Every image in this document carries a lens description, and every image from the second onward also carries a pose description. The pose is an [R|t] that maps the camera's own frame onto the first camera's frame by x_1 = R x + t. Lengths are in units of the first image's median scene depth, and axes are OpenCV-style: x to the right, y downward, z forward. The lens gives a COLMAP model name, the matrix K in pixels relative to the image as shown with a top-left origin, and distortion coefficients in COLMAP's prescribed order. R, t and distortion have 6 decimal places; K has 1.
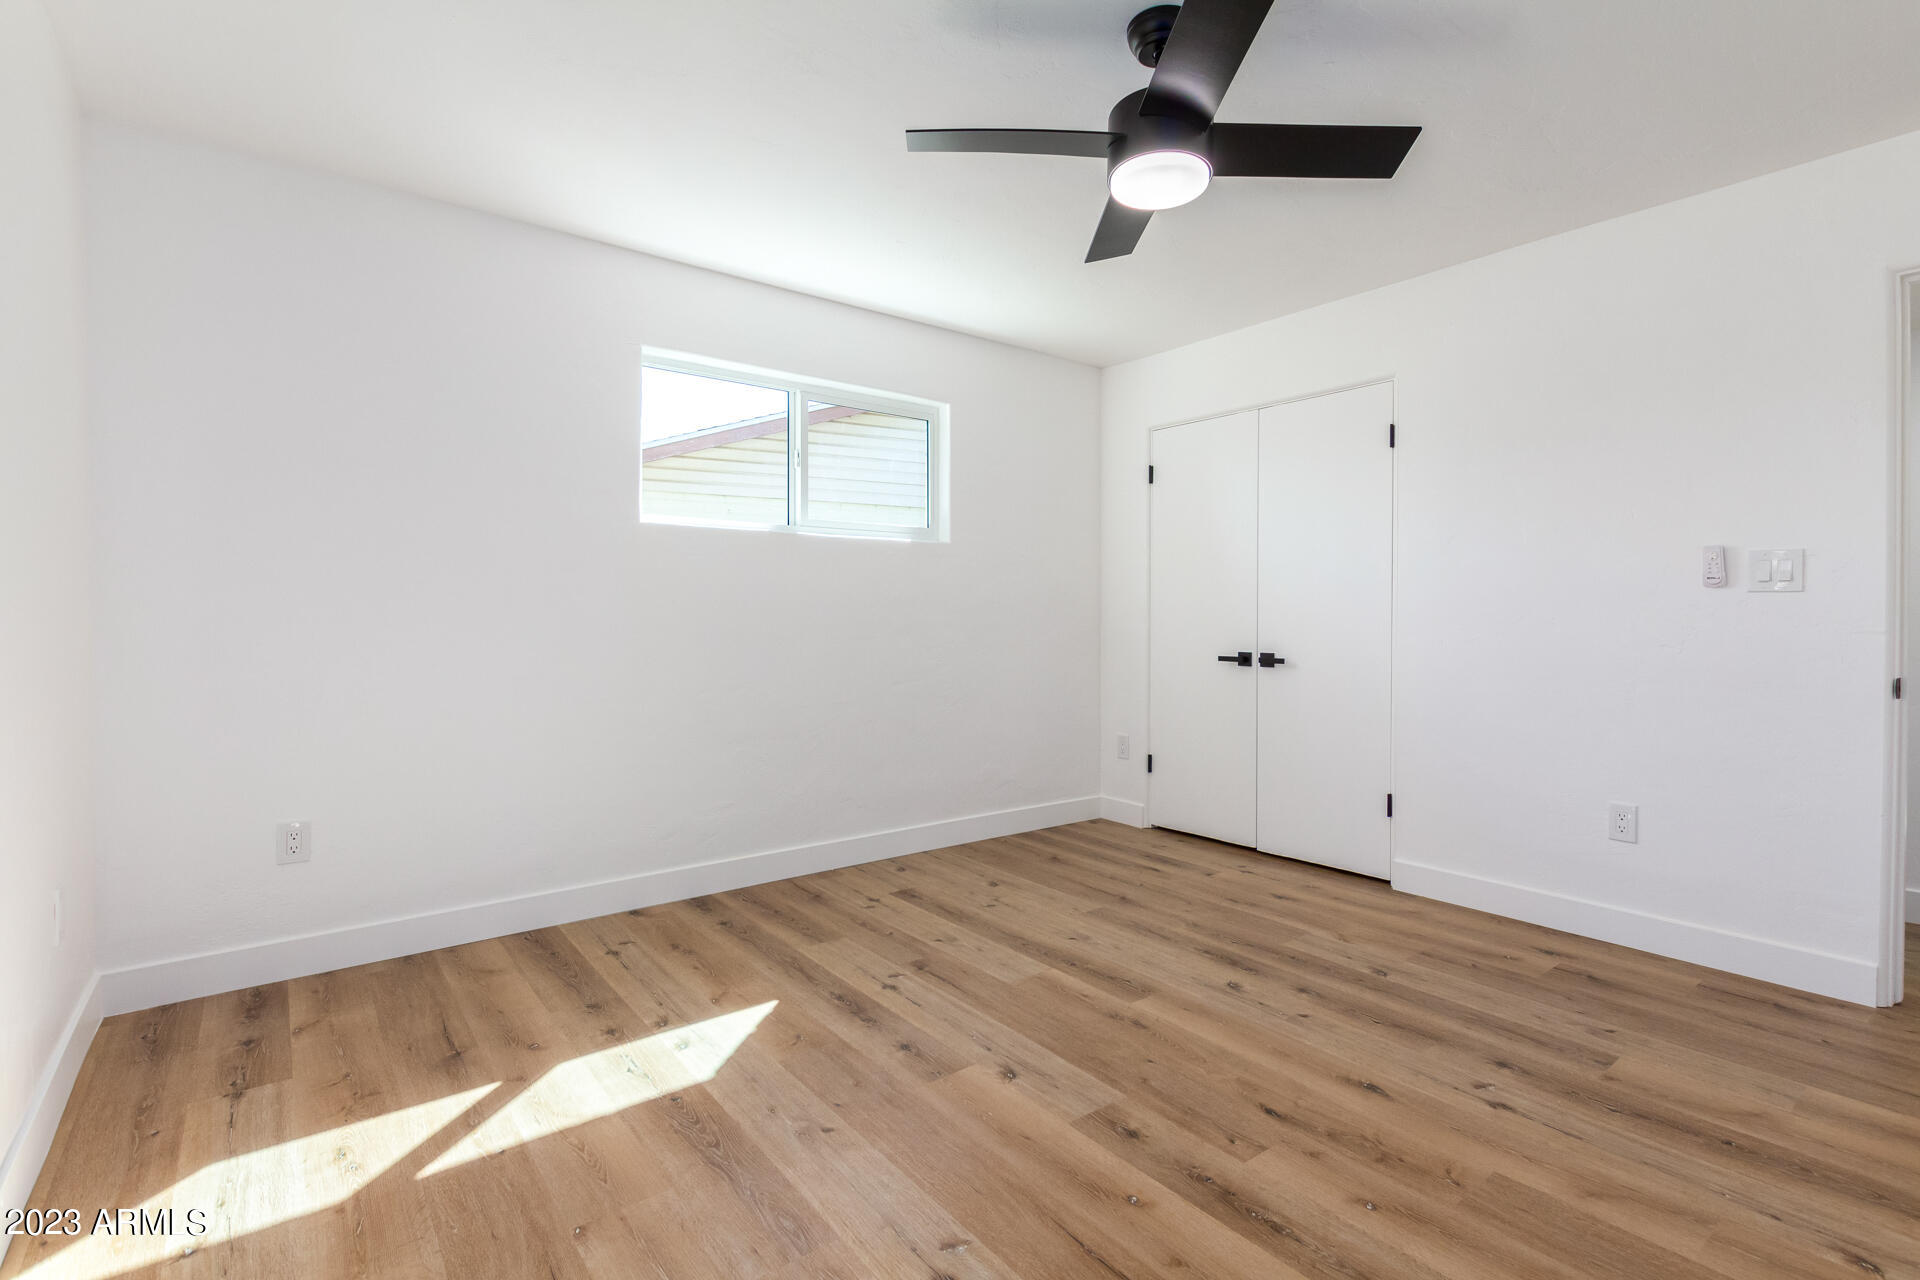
lens RADIAL K [[902.4, 0, 967.5], [0, 902.4, 643.3], [0, 0, 1]] dist [0.006362, -0.001555]
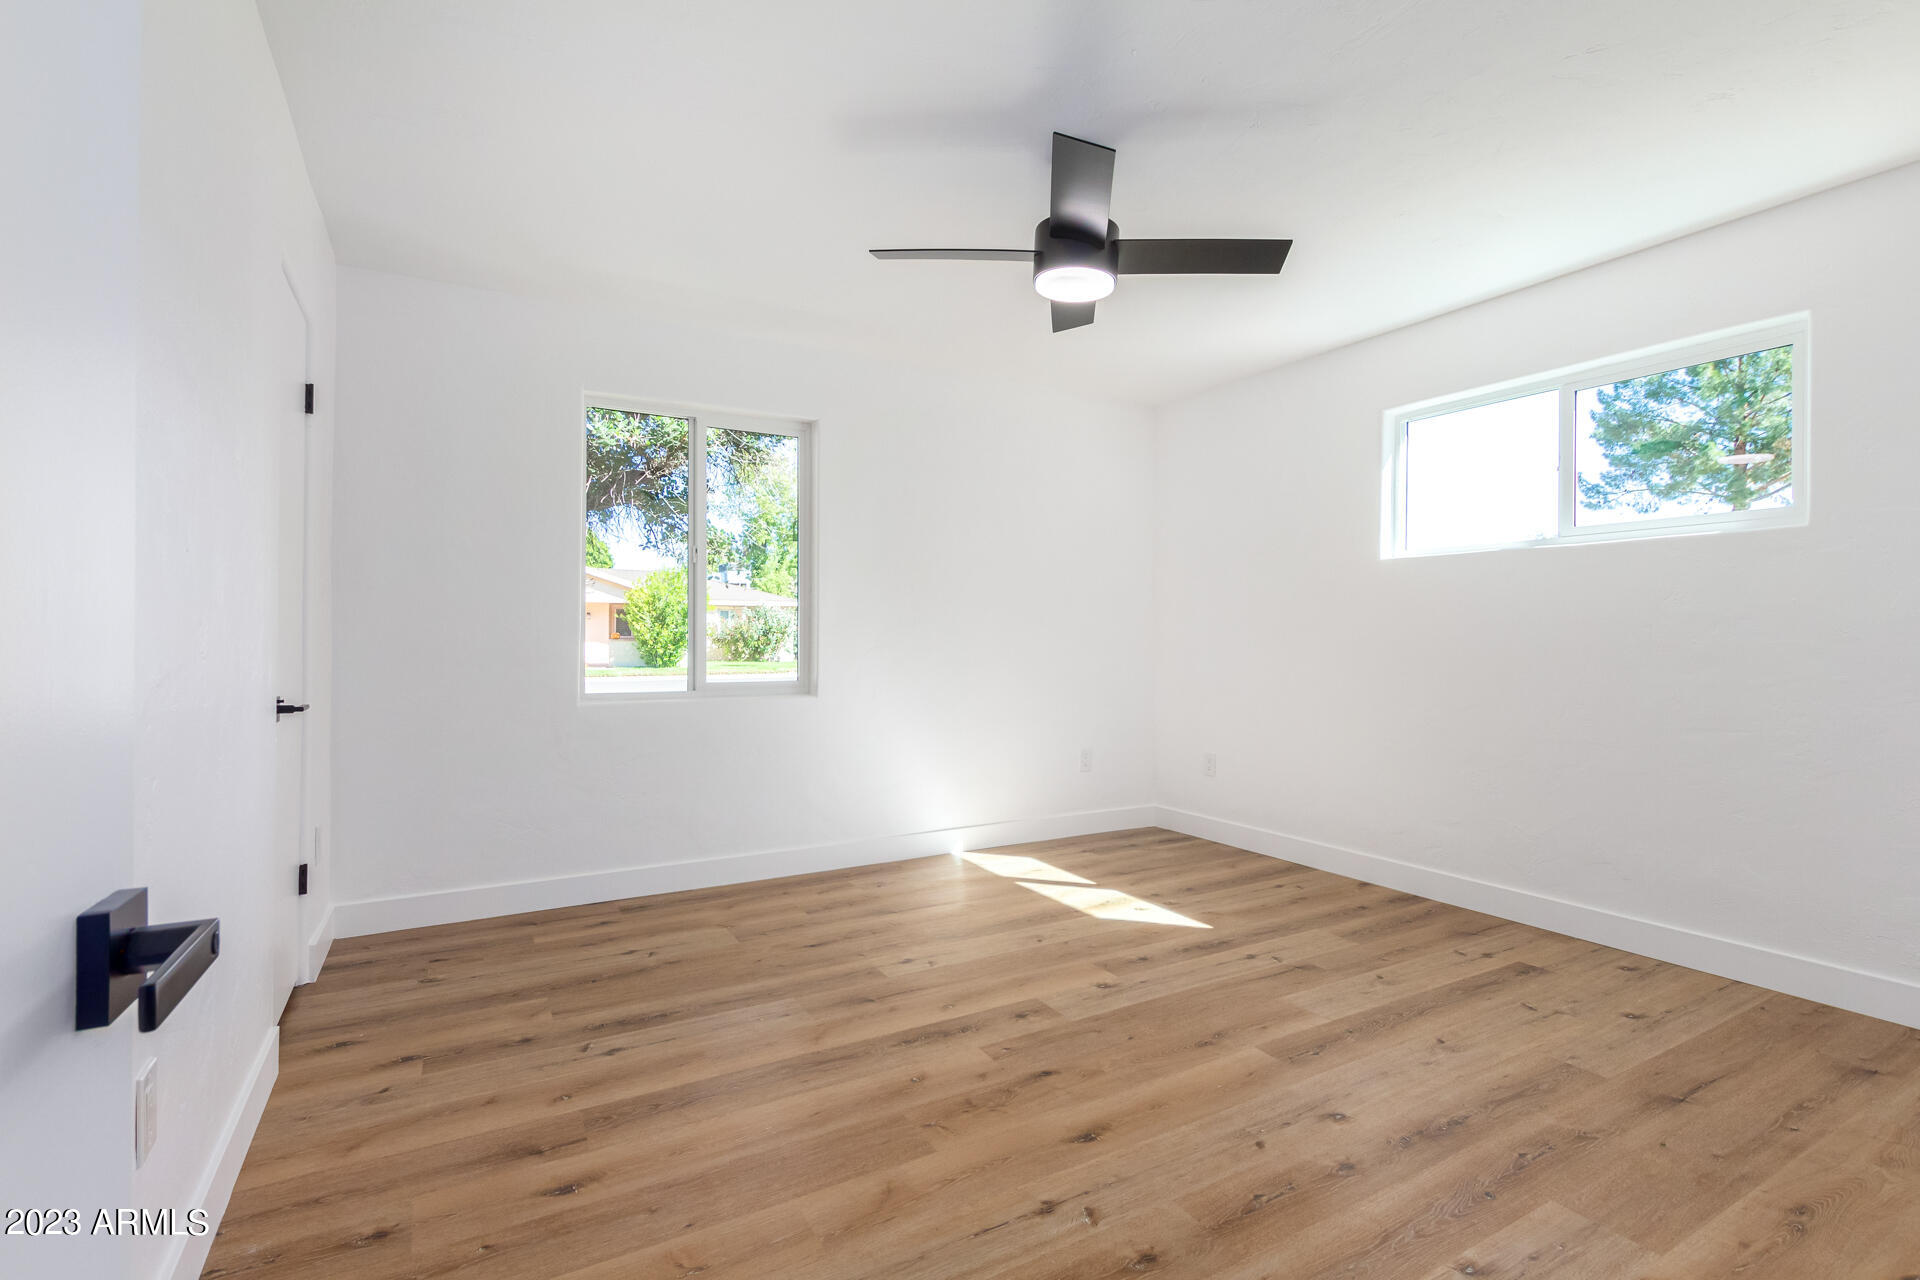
lens RADIAL K [[902.4, 0, 968.4], [0, 902.4, 637.4], [0, 0, 1]] dist [0.006362, -0.001555]
pose [[-0.149372, -0.002263, -0.988779, 1.049191], [-0.031888, 0.999488, 0.002529, -0.019397], [0.988267, 0.031908, -0.149367, 0.753927]]
